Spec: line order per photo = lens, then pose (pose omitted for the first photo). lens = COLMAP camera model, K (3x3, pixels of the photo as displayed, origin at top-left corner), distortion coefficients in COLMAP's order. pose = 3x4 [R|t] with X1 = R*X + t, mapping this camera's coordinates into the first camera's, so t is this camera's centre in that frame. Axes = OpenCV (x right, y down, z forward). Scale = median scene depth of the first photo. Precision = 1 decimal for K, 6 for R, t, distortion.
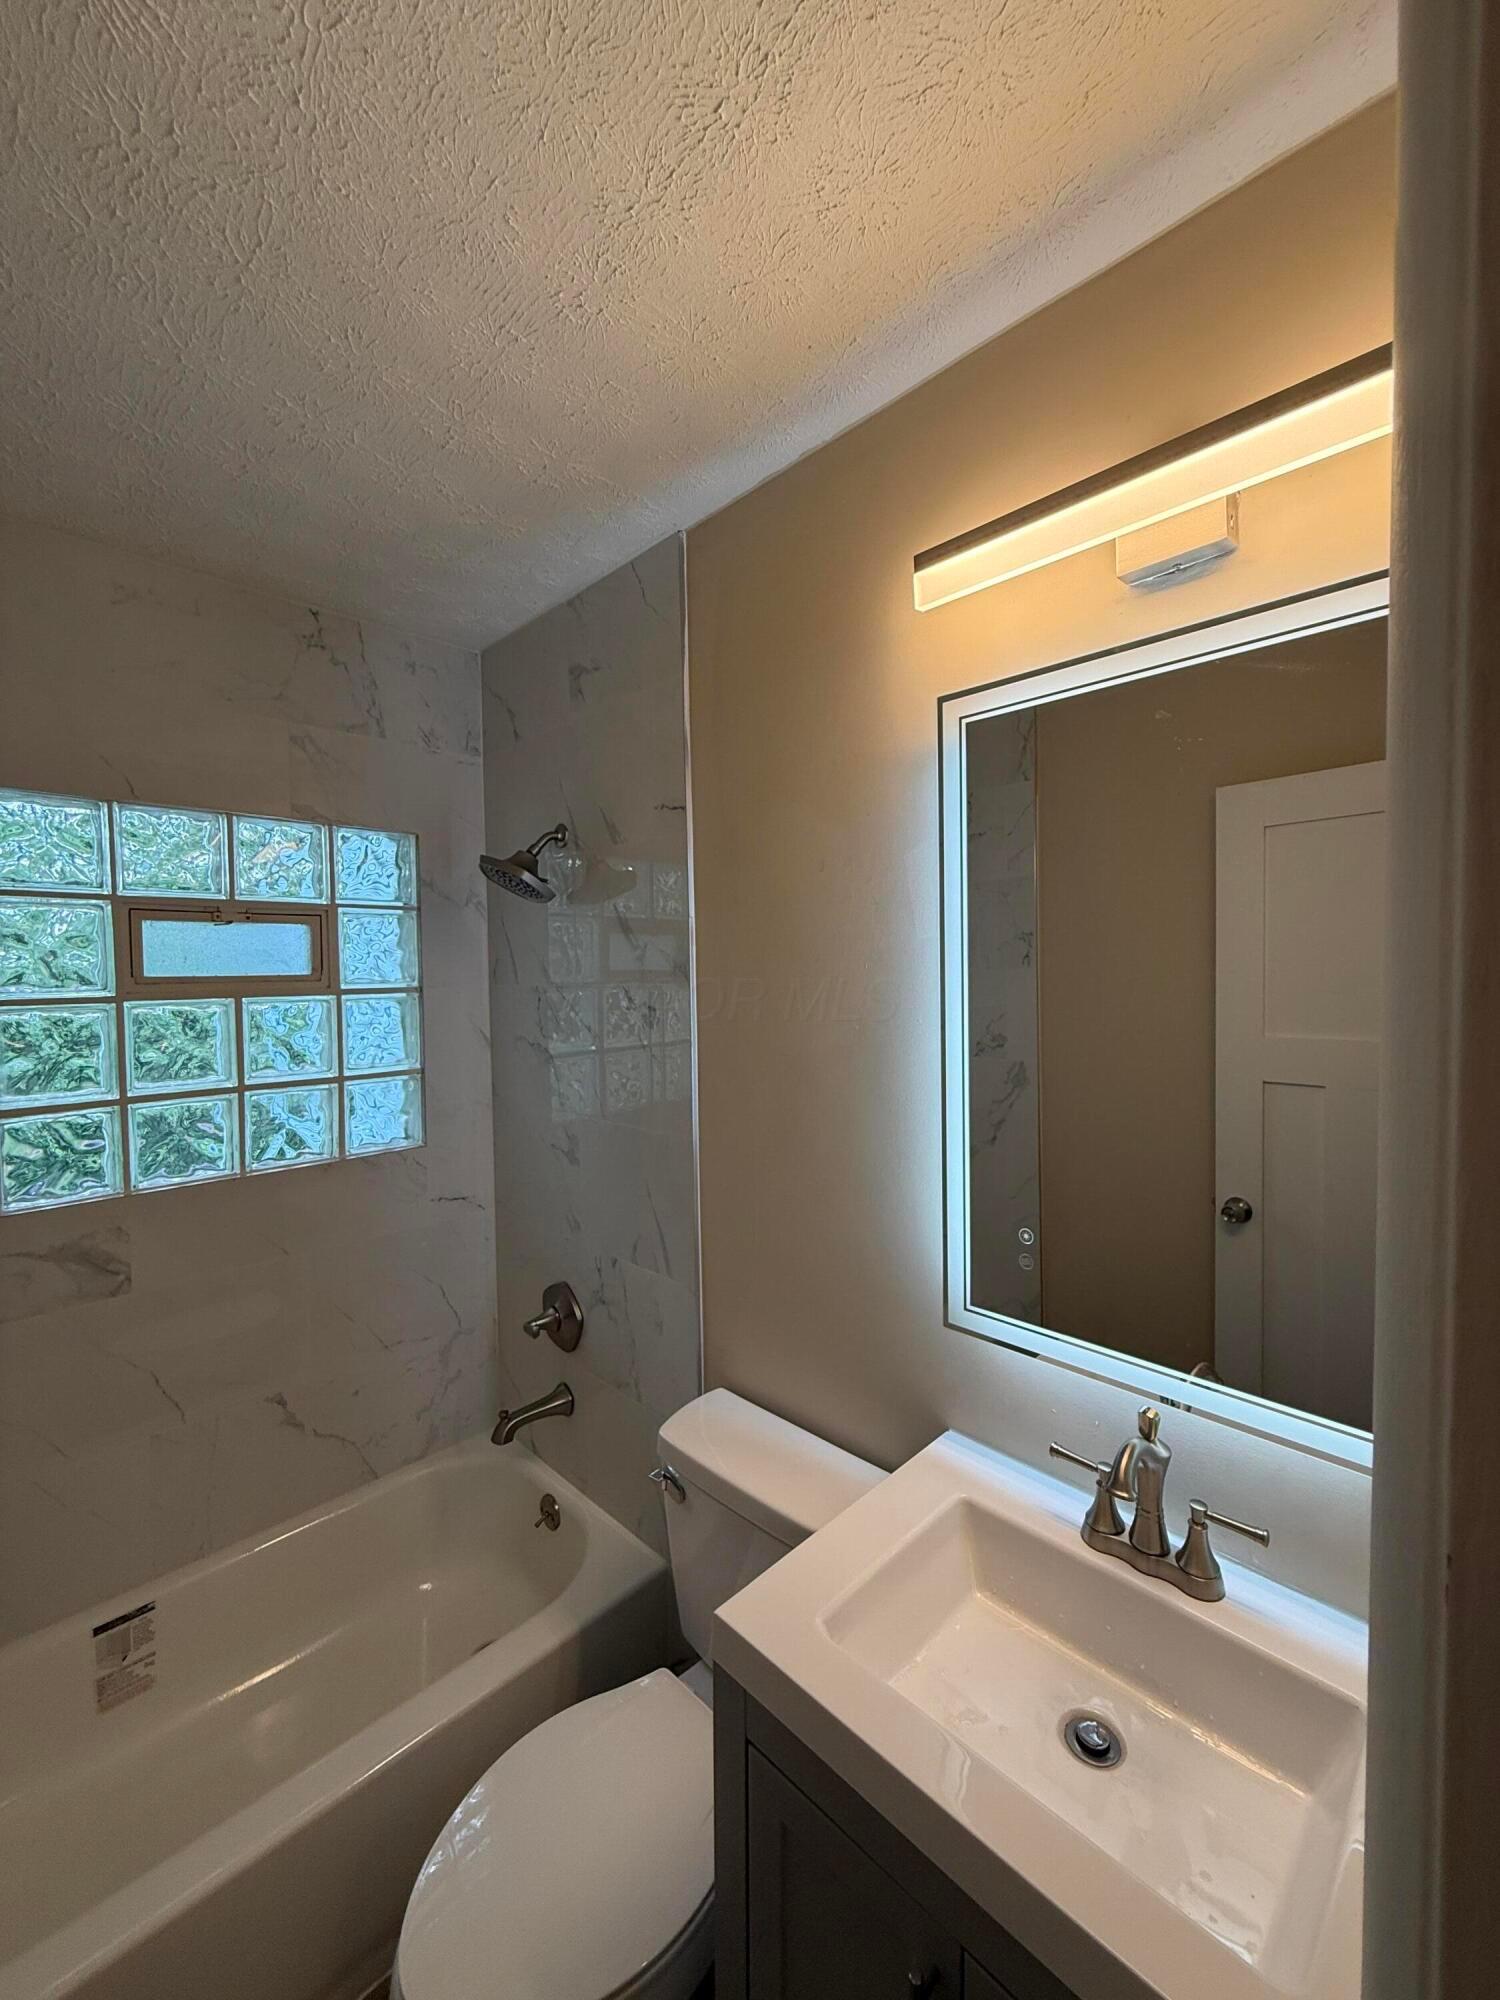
lens RADIAL K [[794.8, 0, 745.5], [0, 794.8, 993.5], [0, 0, 1]] dist [0.001338, -0.000498]
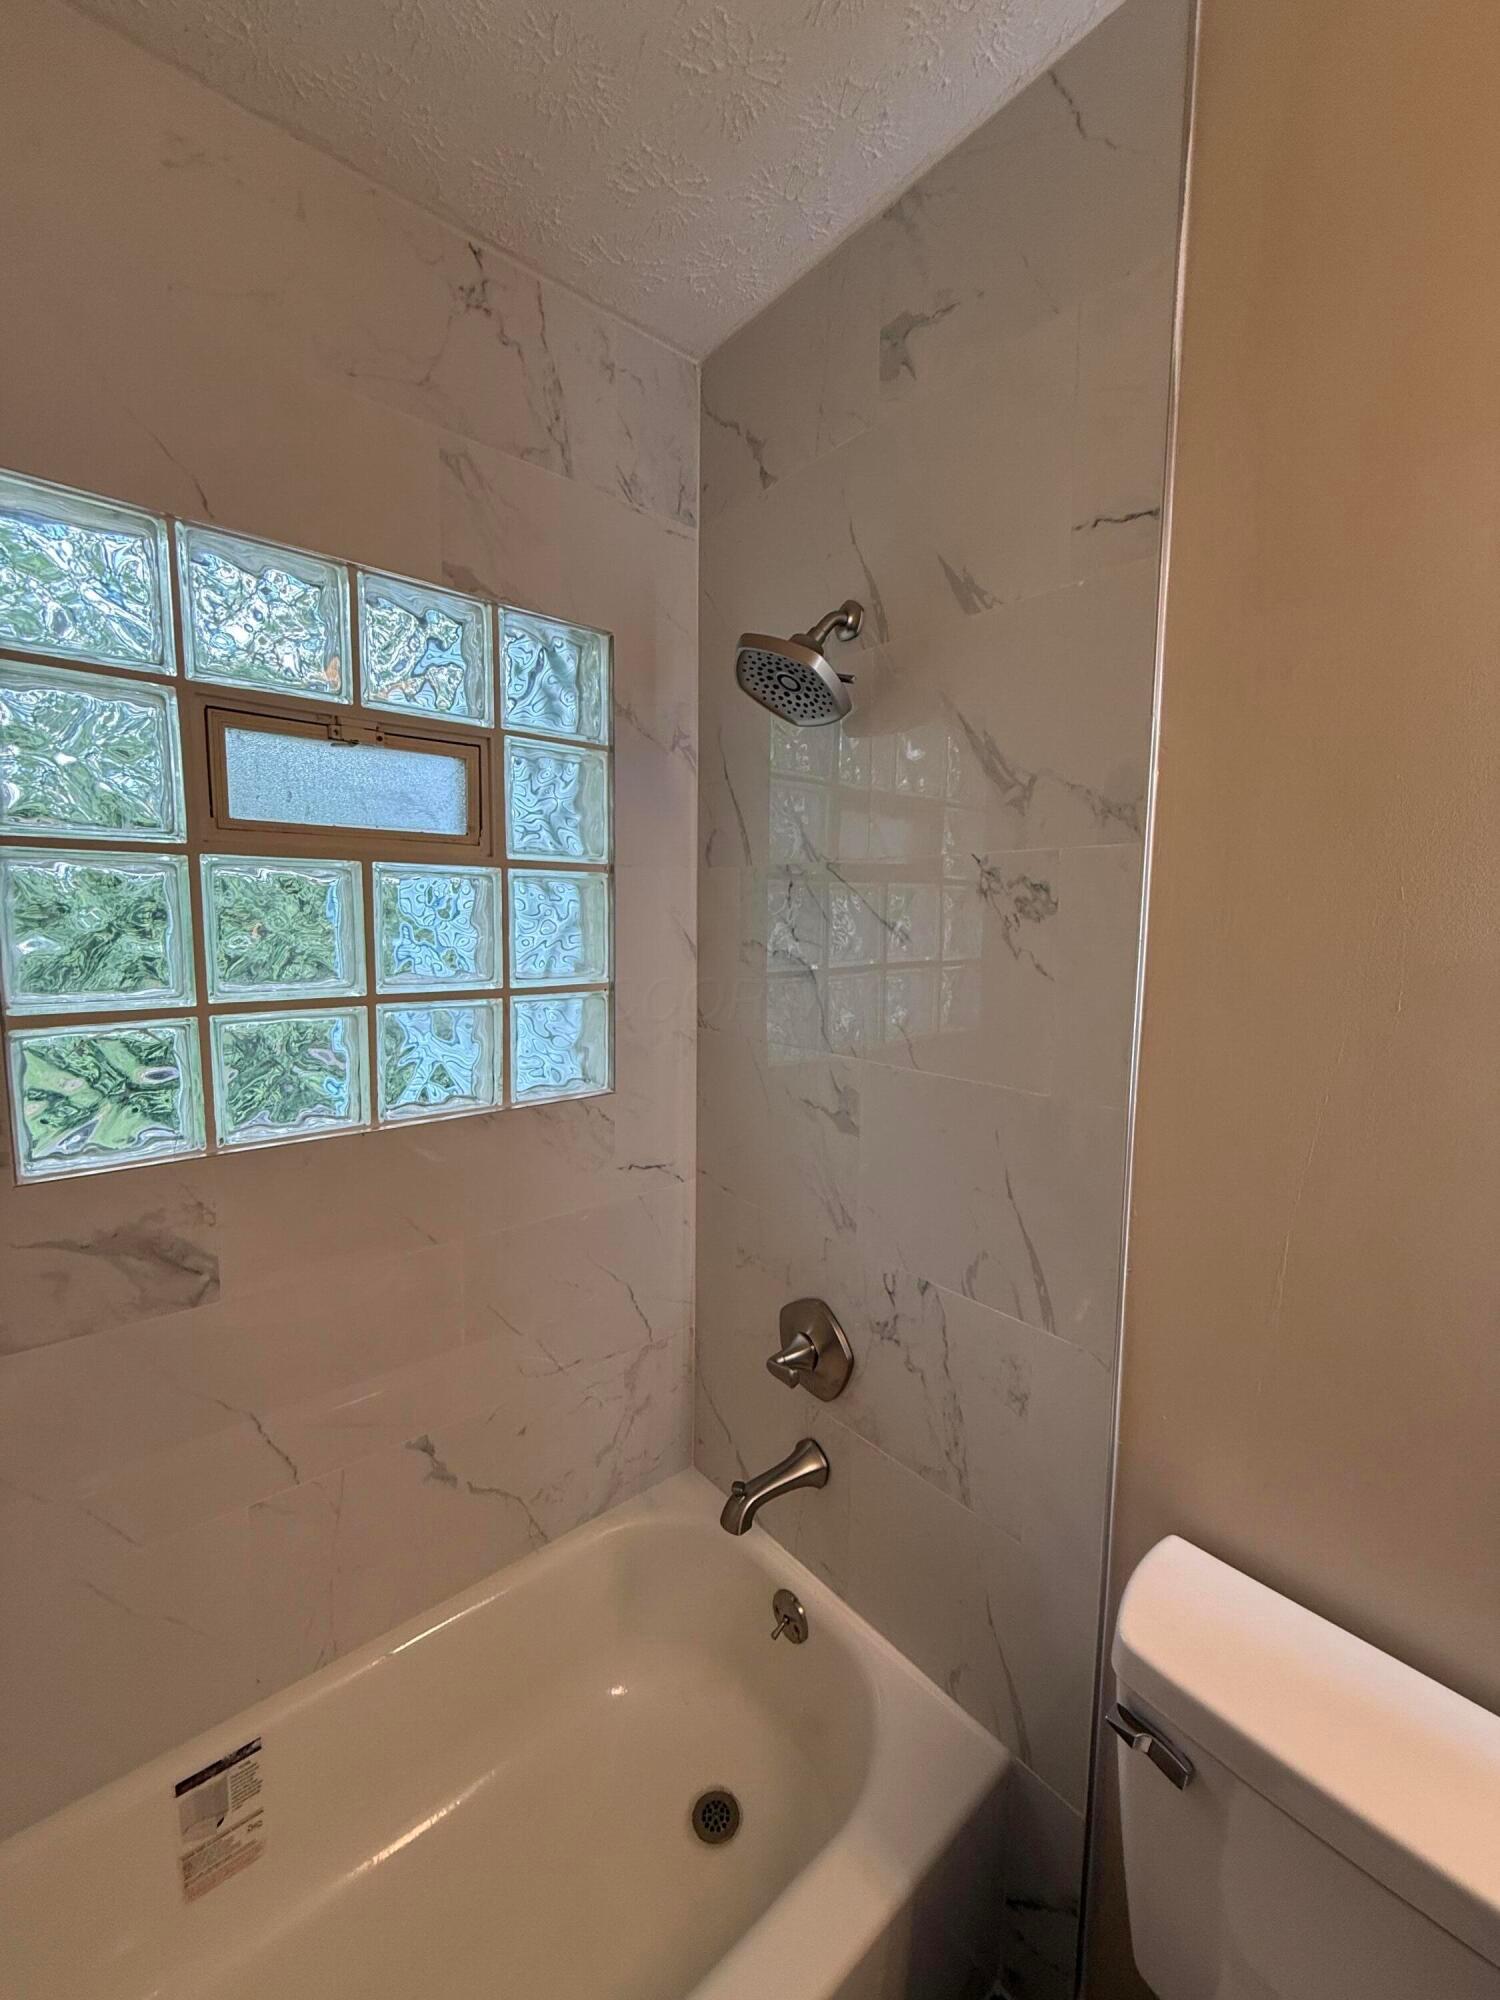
lens RADIAL K [[794.8, 0, 744.7], [0, 794.8, 992.0], [0, 0, 1]] dist [0.001338, -0.000498]
pose [[0.996293, 0.034004, -0.079023, -0.262304], [-0.028345, 0.997026, 0.071665, 0.054978], [0.081225, -0.069160, 0.994293, 0.352863]]
